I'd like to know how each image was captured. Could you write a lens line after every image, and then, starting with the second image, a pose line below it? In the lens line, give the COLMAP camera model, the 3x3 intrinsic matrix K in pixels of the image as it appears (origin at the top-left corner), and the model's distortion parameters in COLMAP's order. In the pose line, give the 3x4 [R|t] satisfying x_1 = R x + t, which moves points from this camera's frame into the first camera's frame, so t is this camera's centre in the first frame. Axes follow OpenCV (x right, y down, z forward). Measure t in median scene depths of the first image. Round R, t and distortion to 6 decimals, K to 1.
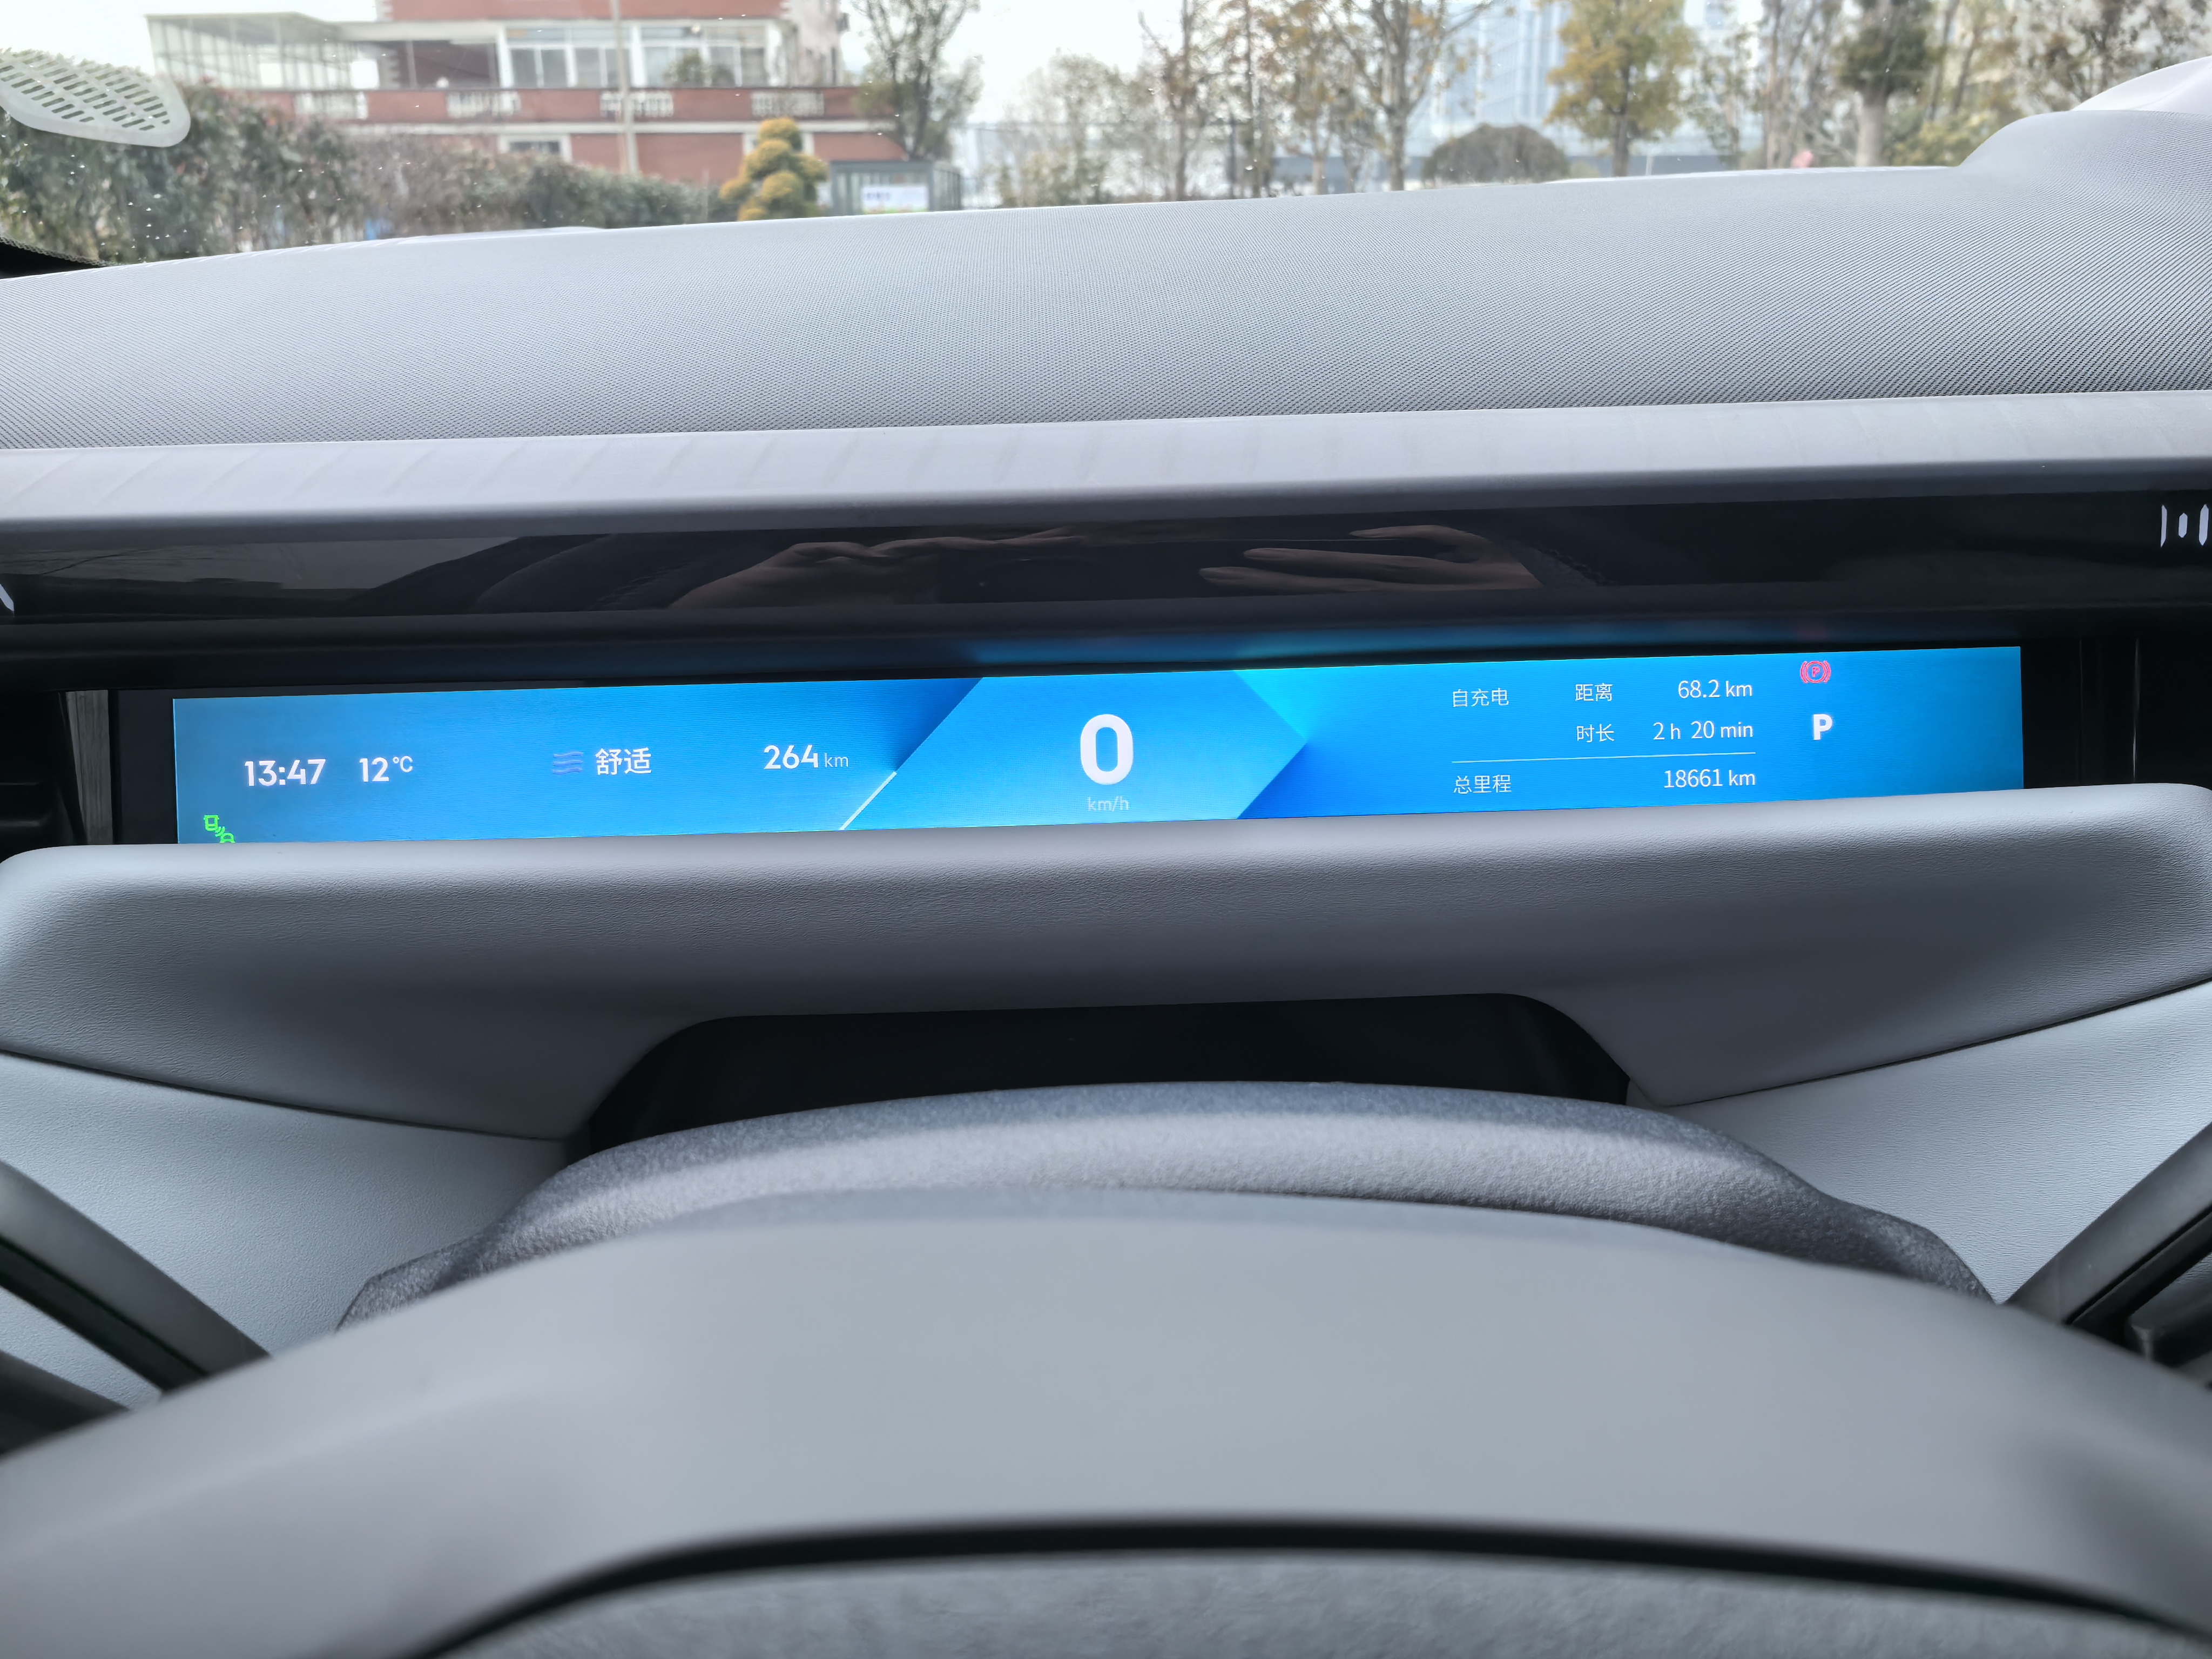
lens RADIAL K [[1775.7, 0, 1113.5], [0, 1775.7, 874.2], [0, 0, 1]] dist [0.049191, -0.084678]
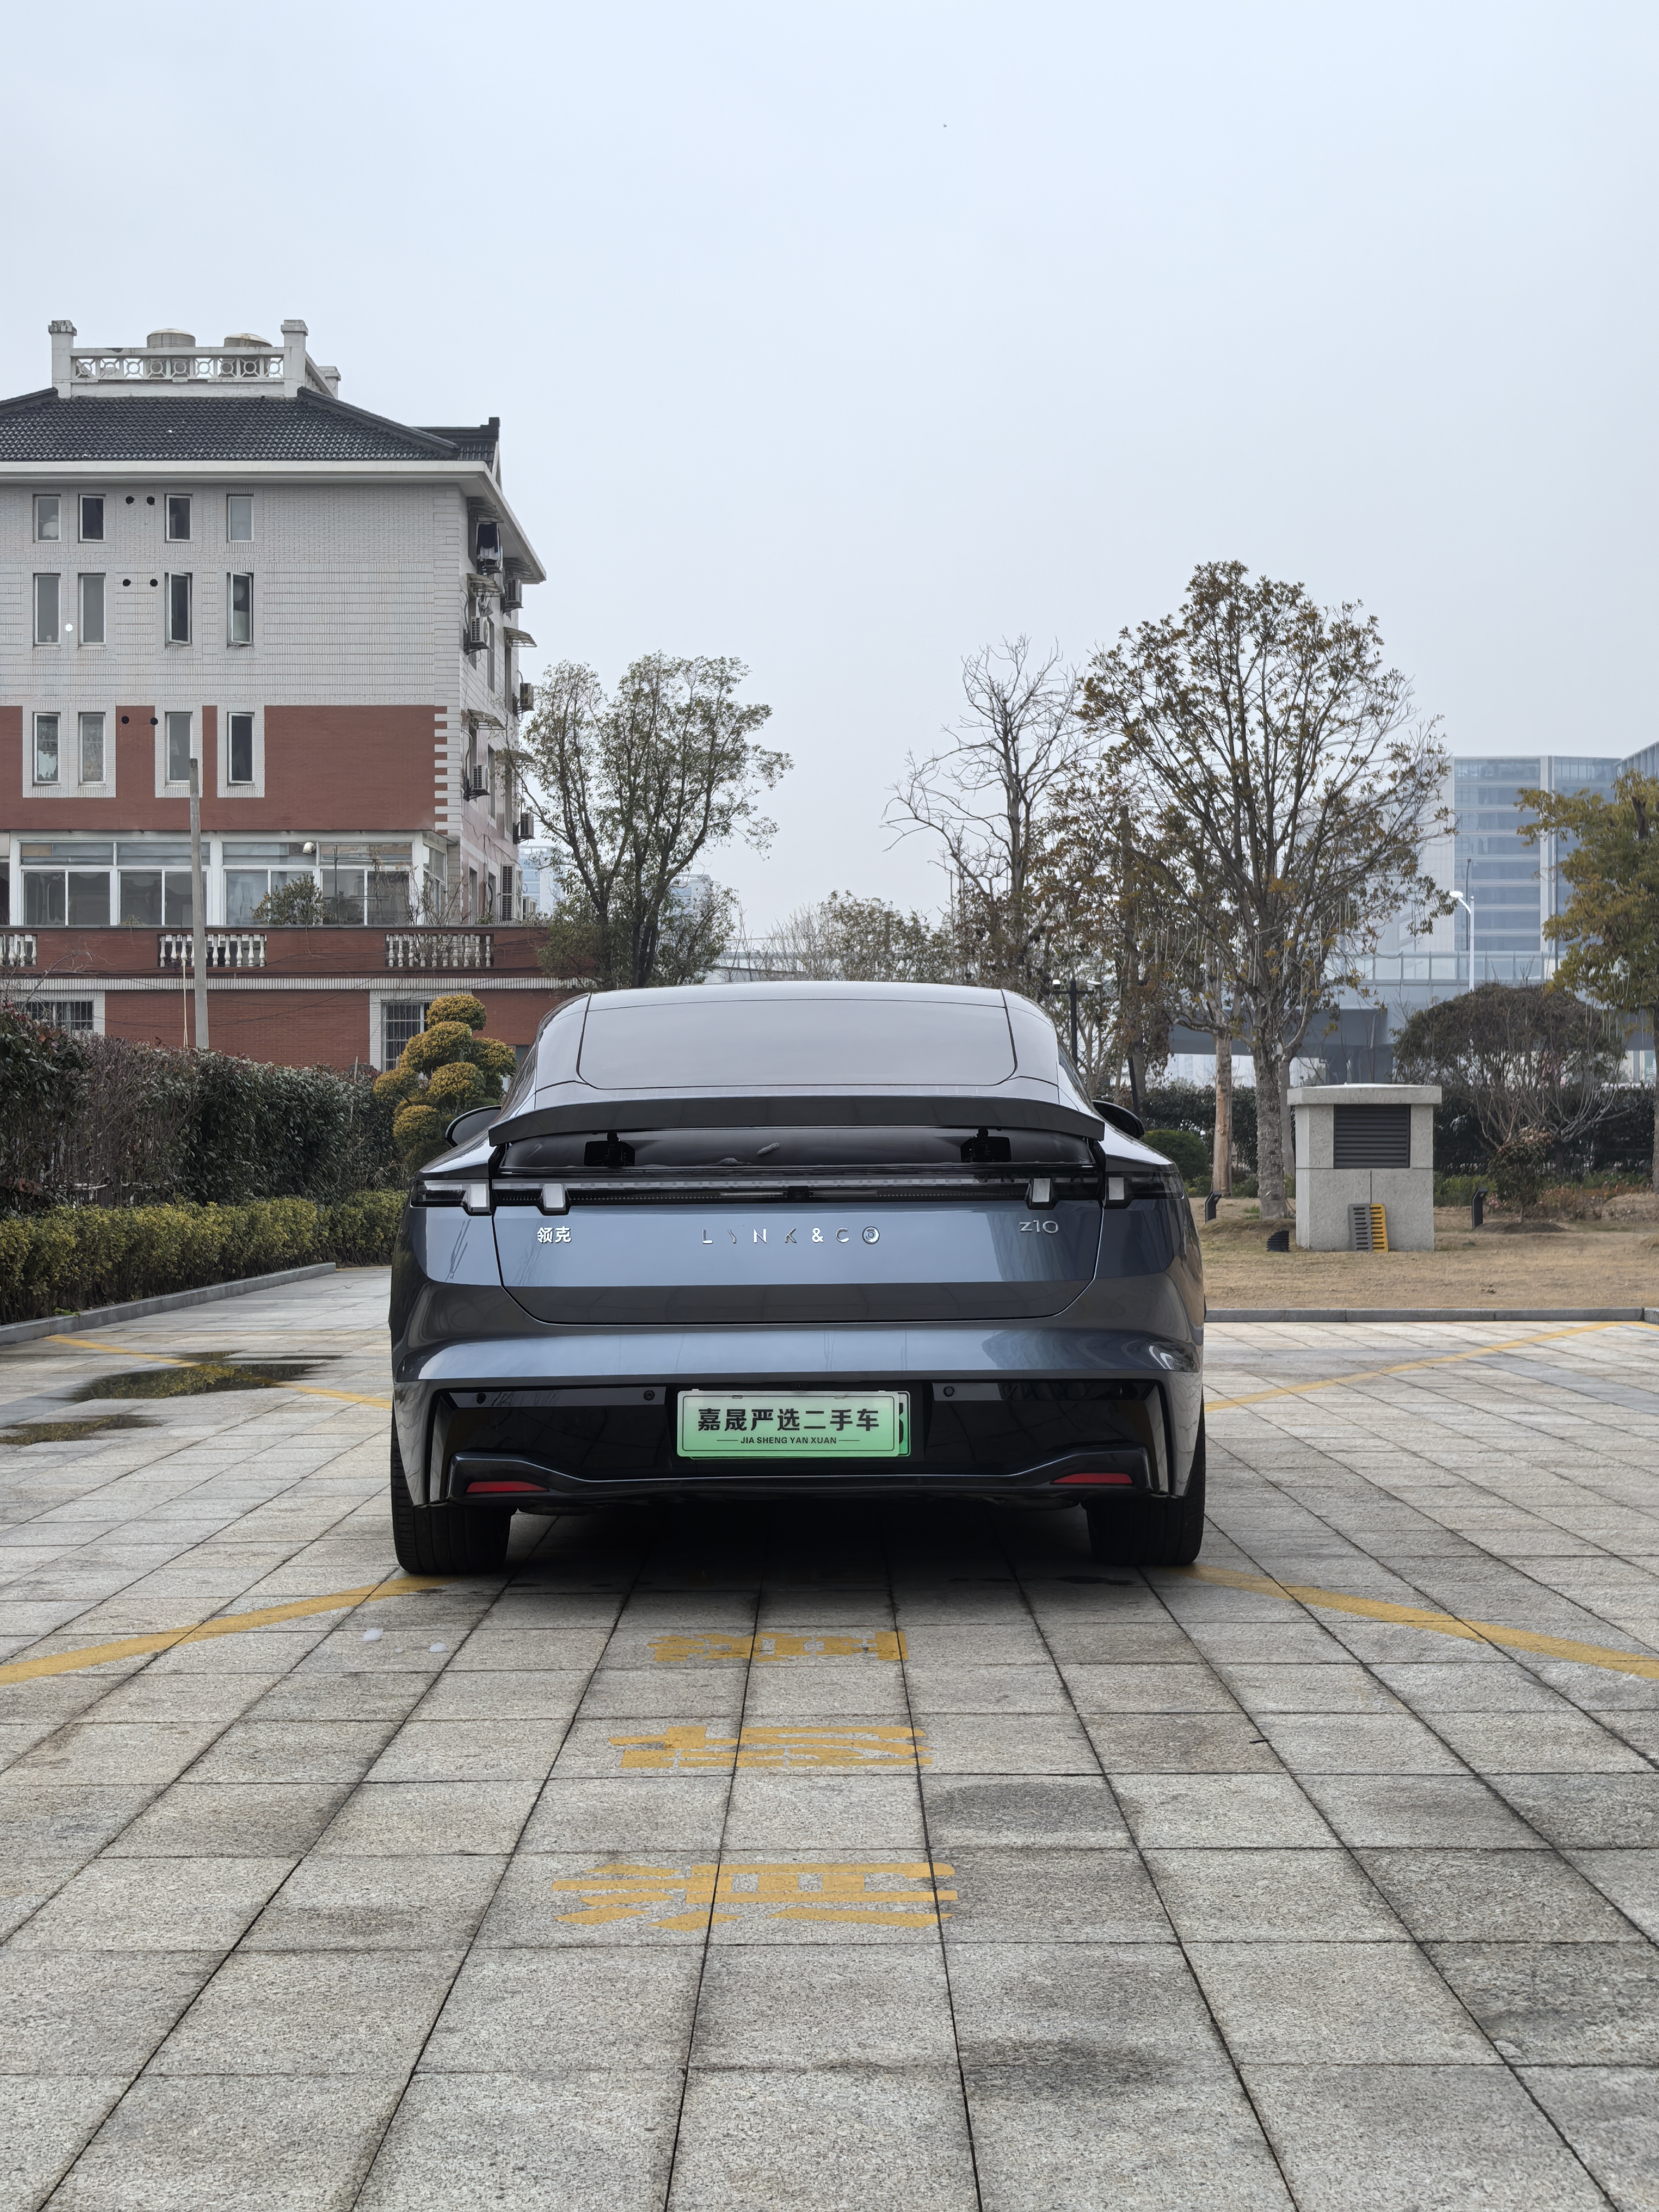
lens RADIAL K [[3524.0, 0, 836.3], [0, 3524.0, 1101.6], [0, 0, 1]] dist [0.352819, -2.204070]
pose [[0.999115, 0.004905, -0.041768, 0.022490], [-0.019052, 0.938202, -0.345563, 0.080153], [0.037492, 0.346053, 0.937466, -0.227422]]
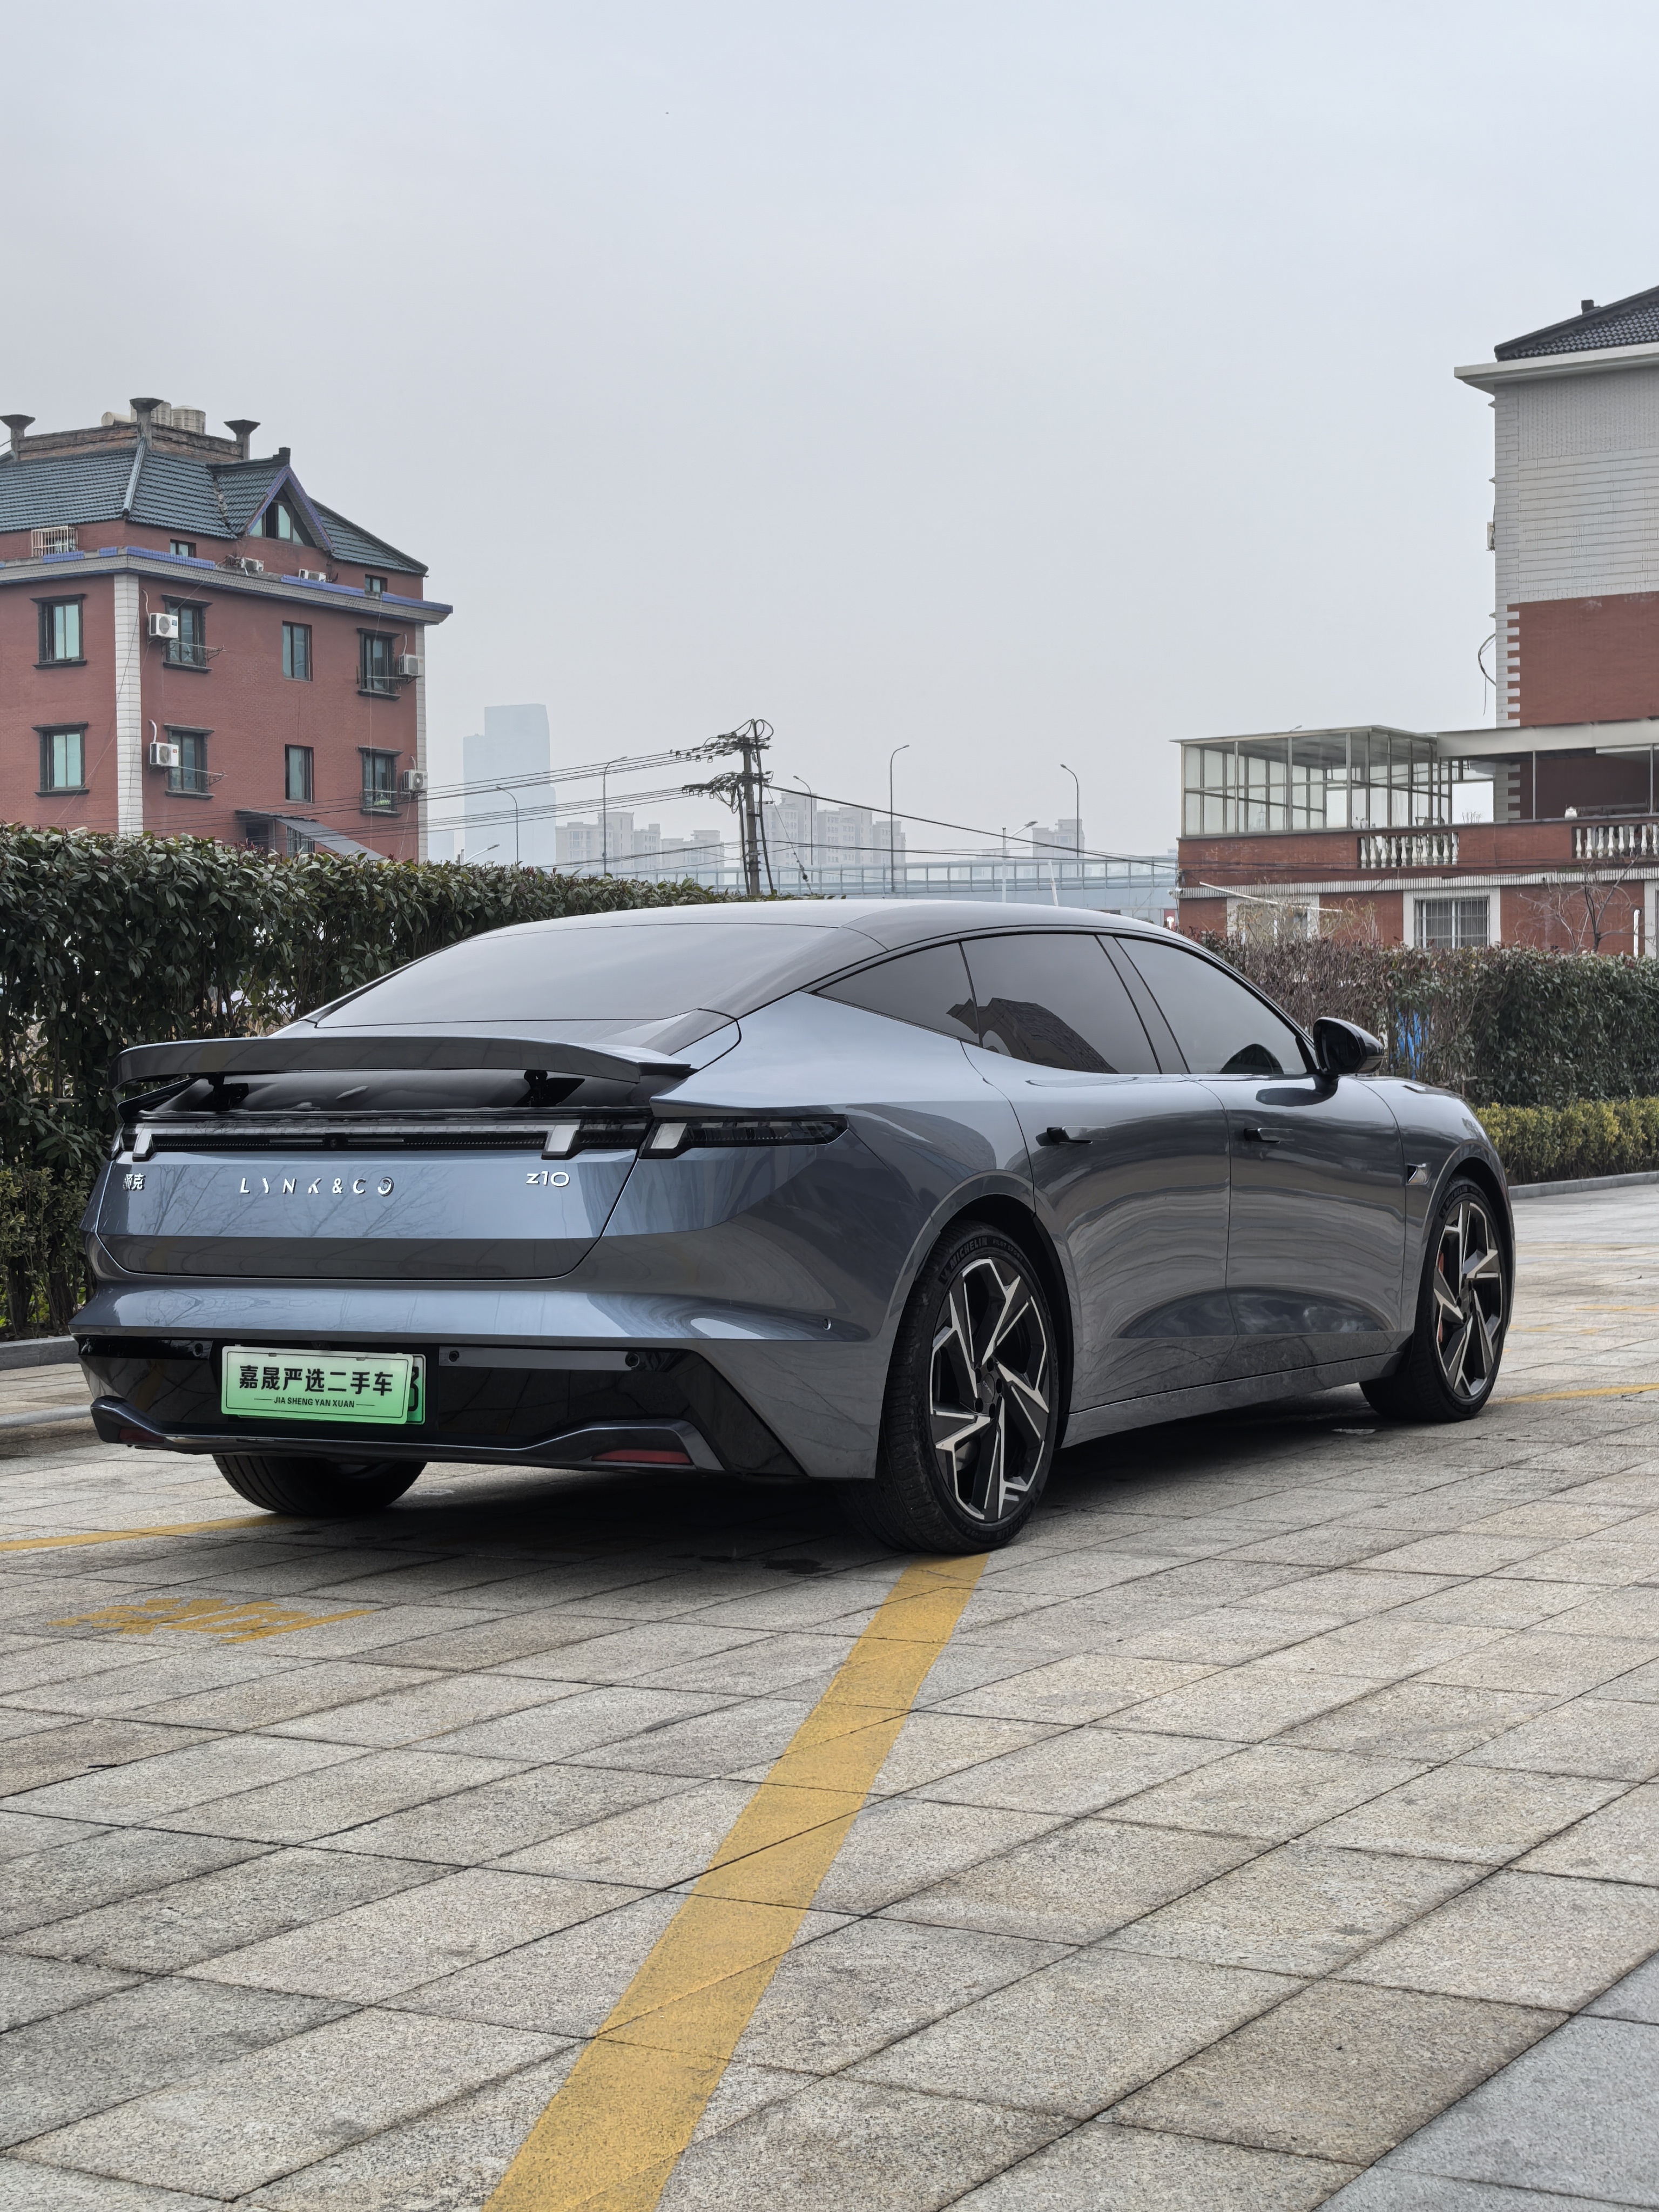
lens RADIAL K [[3524.0, 0, 836.3], [0, 3524.0, 1101.6], [0, 0, 1]] dist [0.352819, -2.204070]
pose [[0.840521, 0.007939, -0.541721, 0.124277], [-0.177622, 0.948666, -0.261692, 0.061065], [0.511835, 0.316179, 0.798784, -0.181790]]
